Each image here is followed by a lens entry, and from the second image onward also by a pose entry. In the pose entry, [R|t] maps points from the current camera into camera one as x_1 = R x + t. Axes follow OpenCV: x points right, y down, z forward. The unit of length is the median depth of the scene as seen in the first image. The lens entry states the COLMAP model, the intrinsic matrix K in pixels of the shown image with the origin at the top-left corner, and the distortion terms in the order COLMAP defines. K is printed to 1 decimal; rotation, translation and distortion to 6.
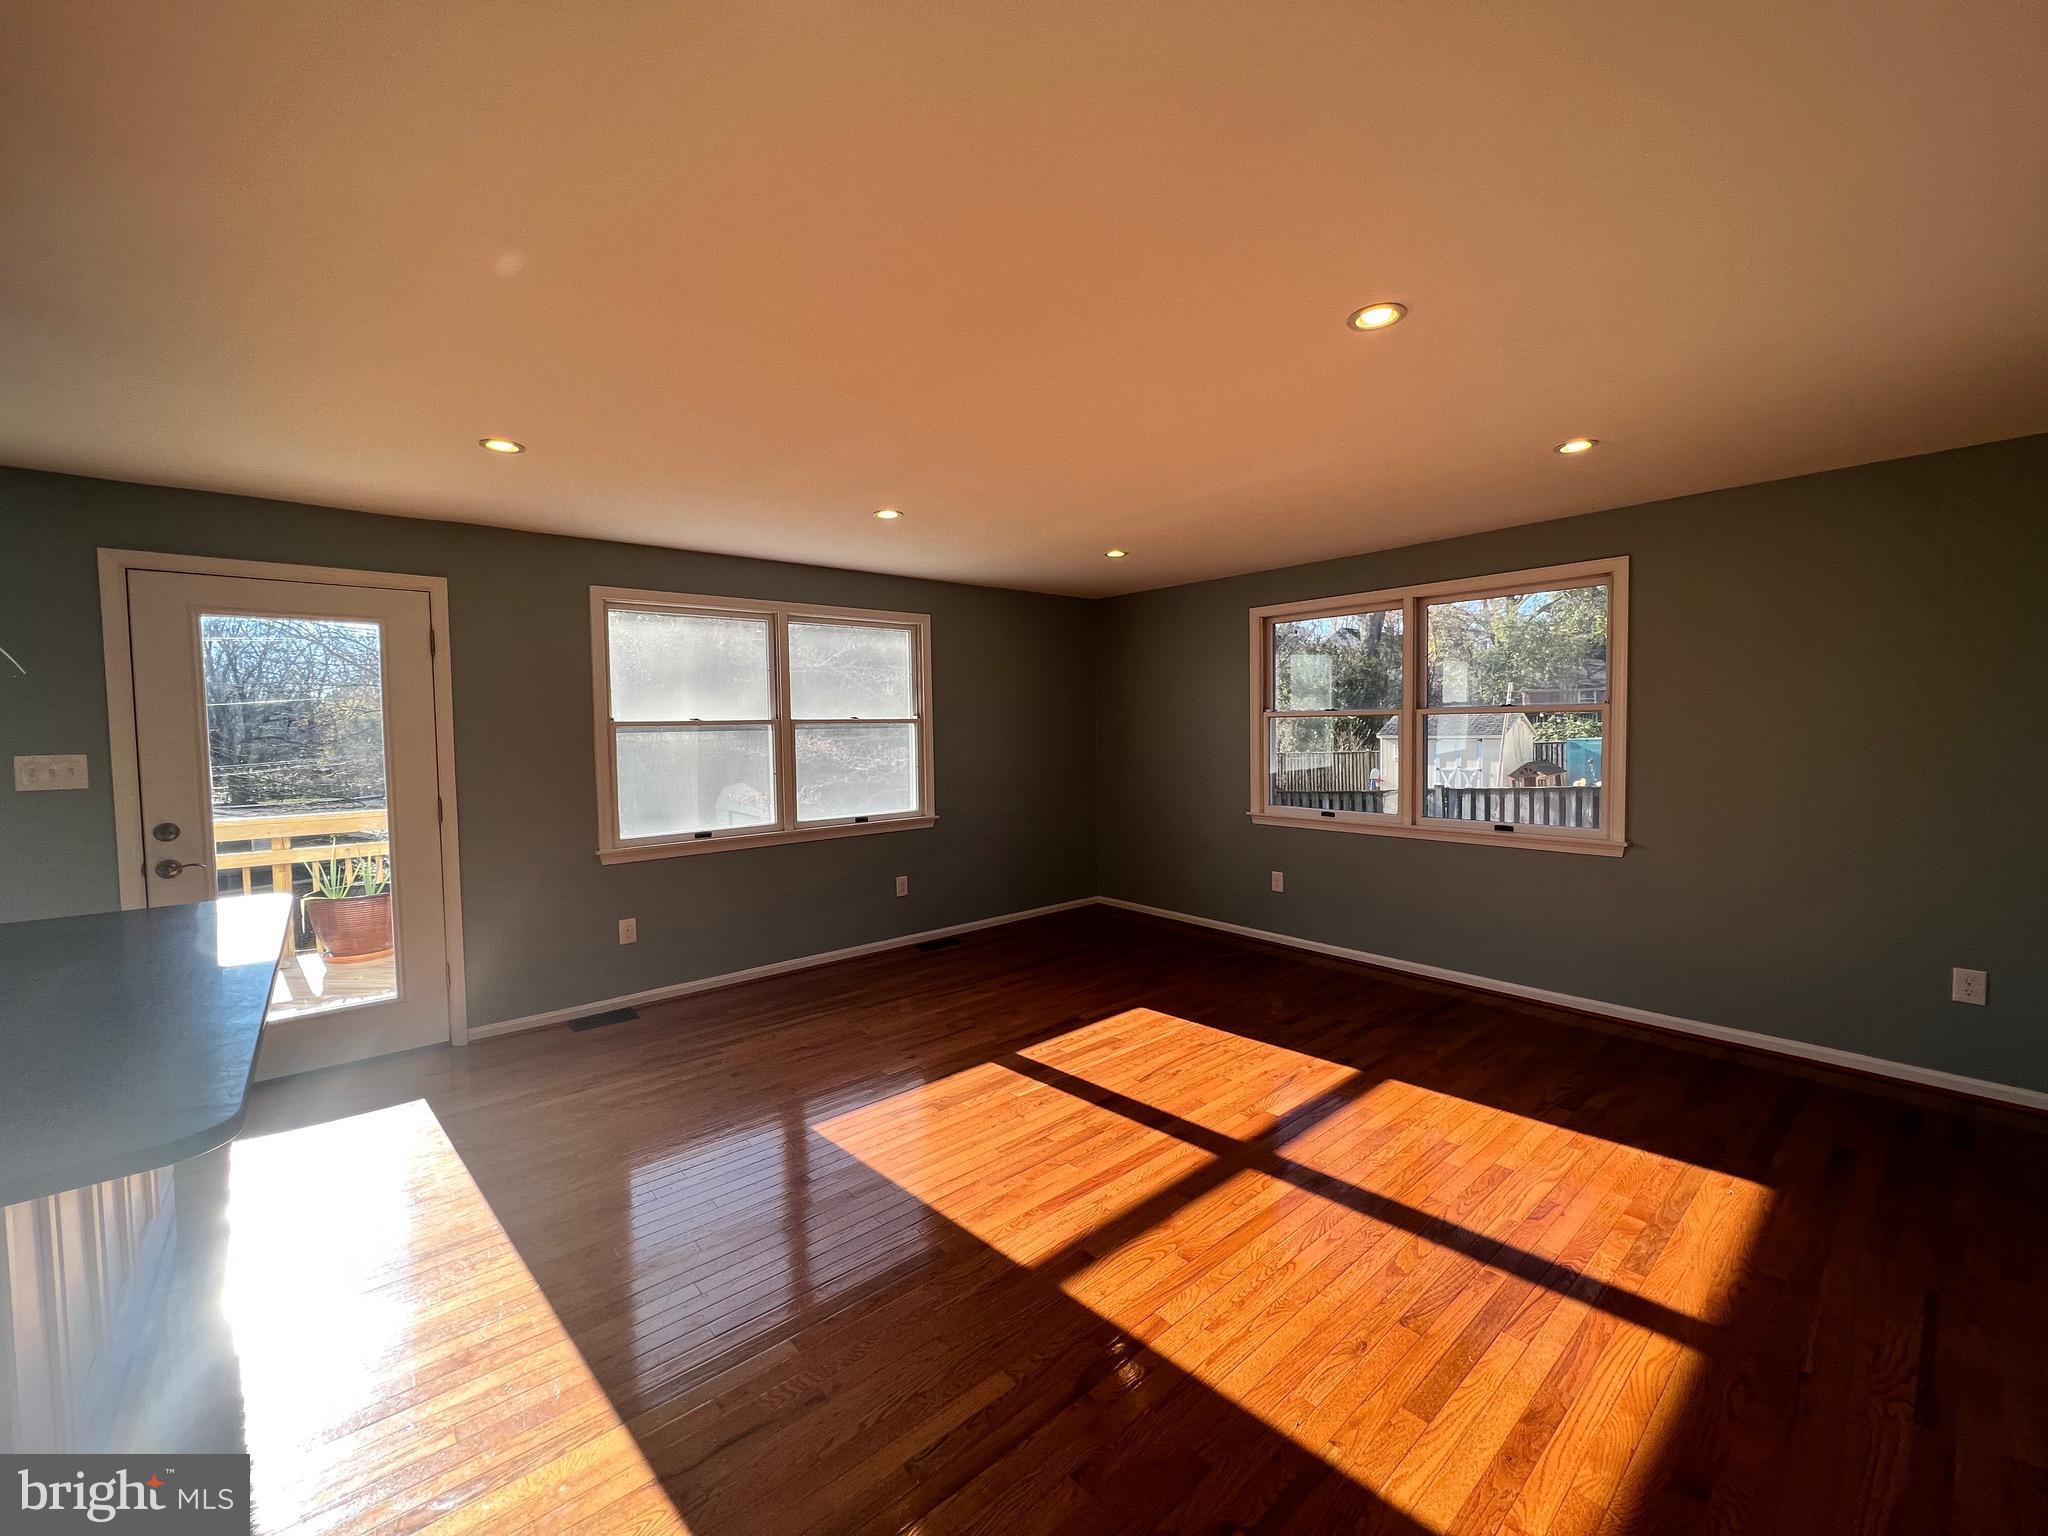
lens RADIAL K [[831.8, 0, 1015.4], [0, 831.8, 758.5], [0, 0, 1]] dist [-0.010150, 0.000148]
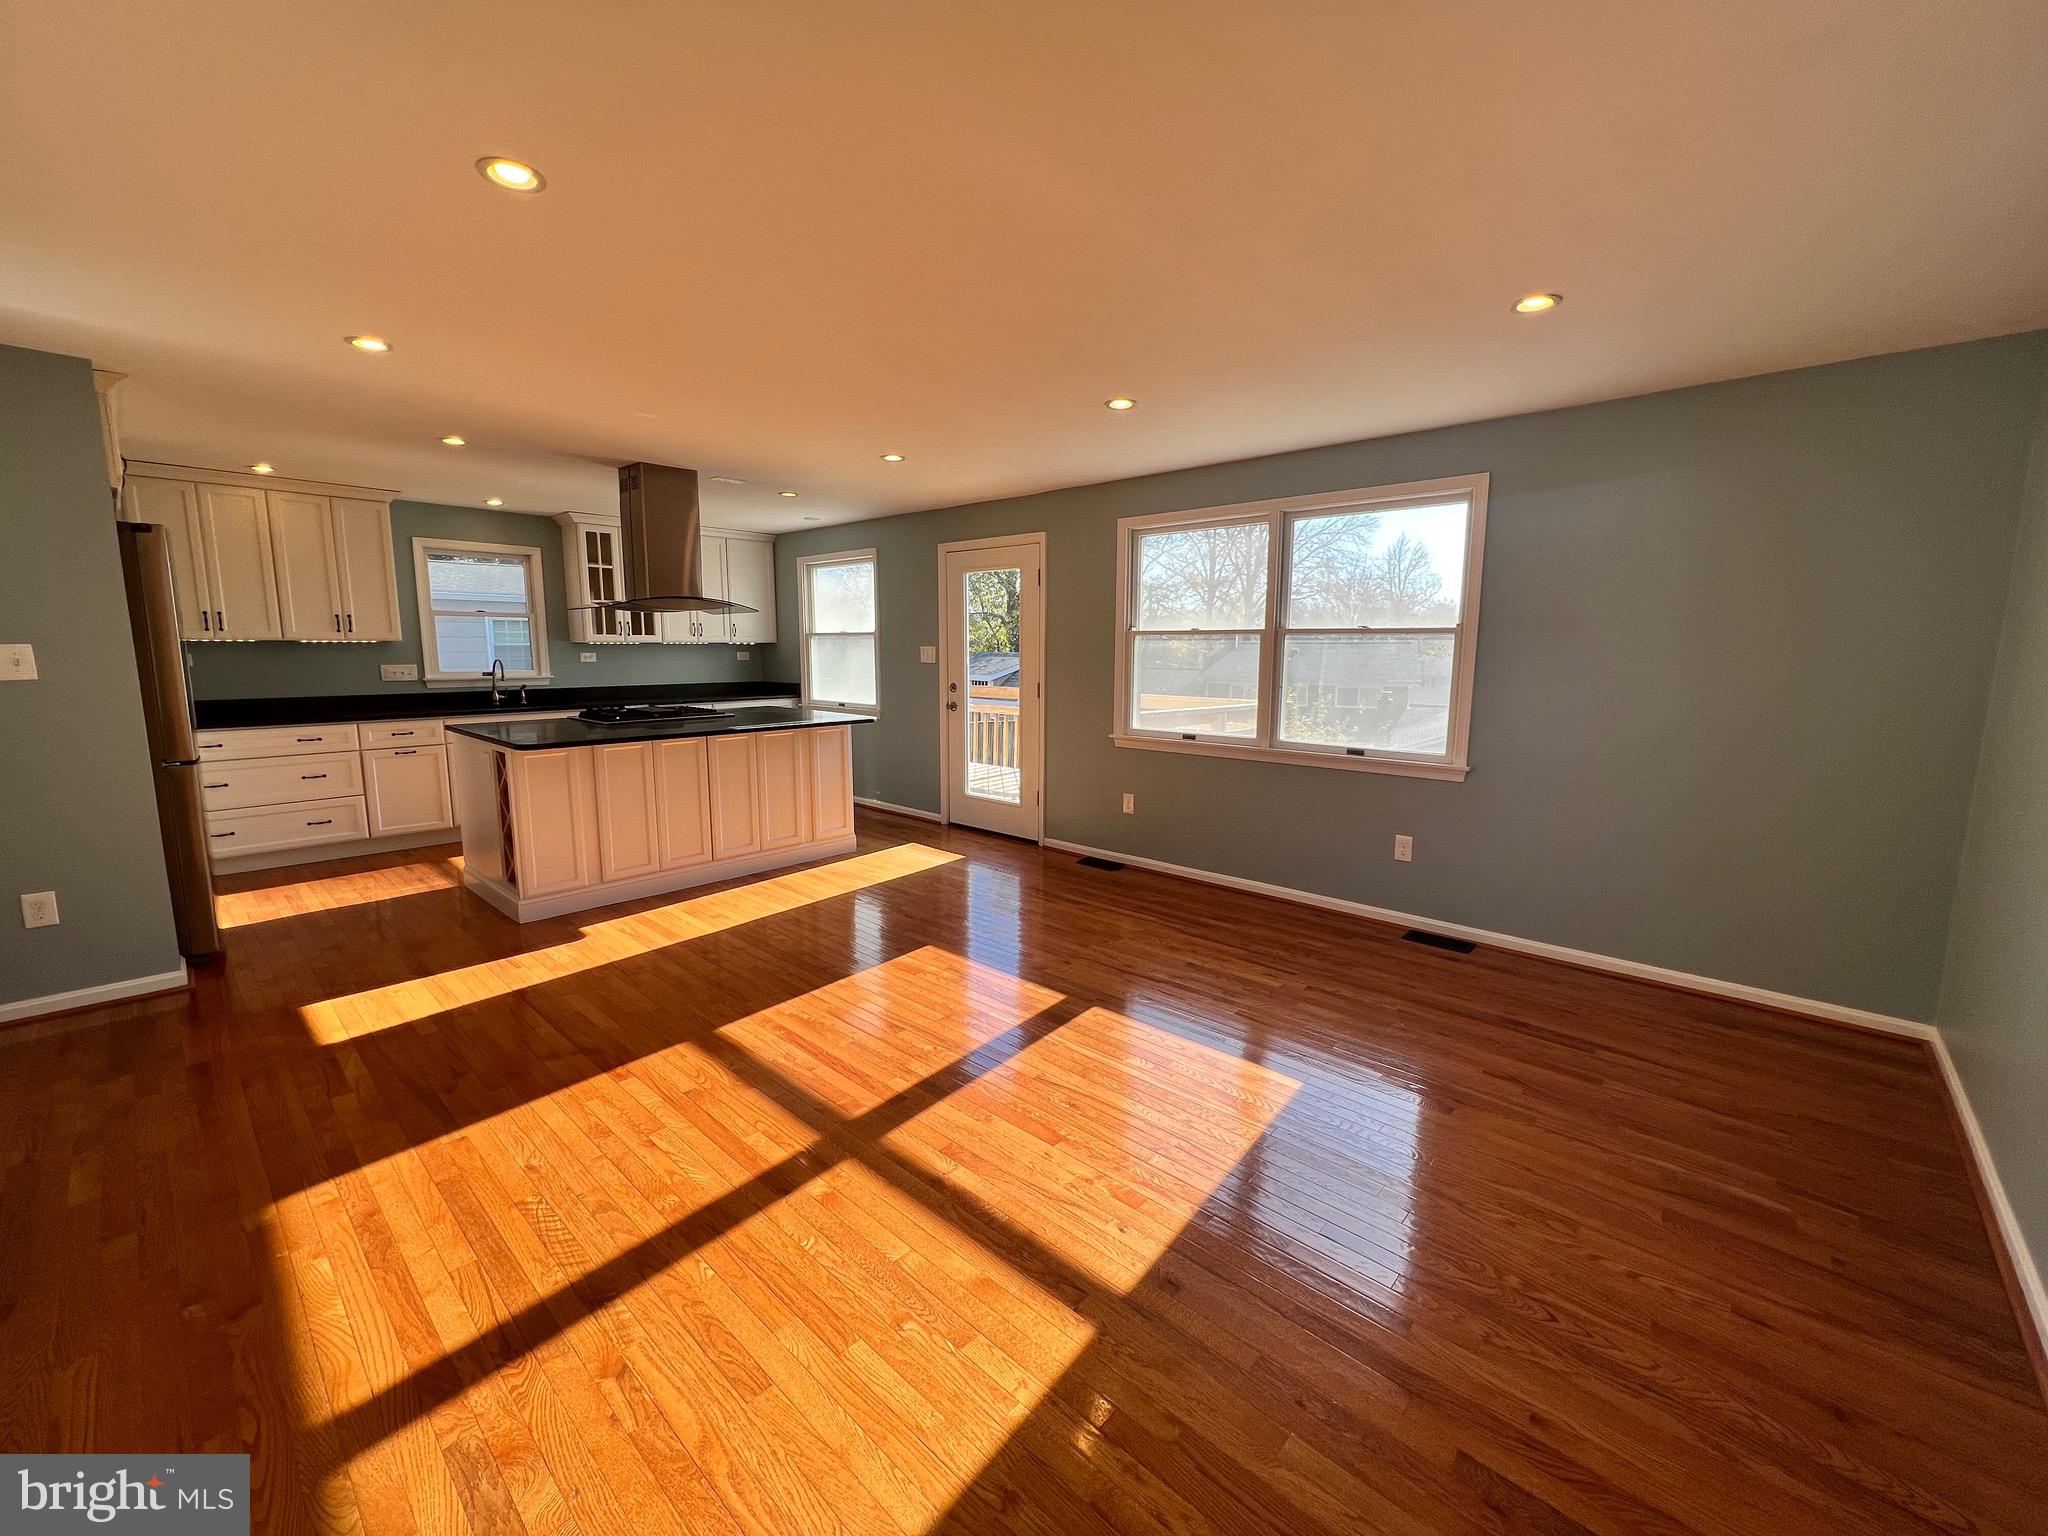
lens RADIAL K [[826.4, 0, 1018.5], [0, 826.4, 765.1], [0, 0, 1]] dist [-0.001222, -0.000191]
pose [[0.109425, 0.159536, -0.981109, 0.944625], [-0.046030, 0.986790, 0.155326, -0.041022], [0.992929, 0.028164, 0.115323, 0.932263]]
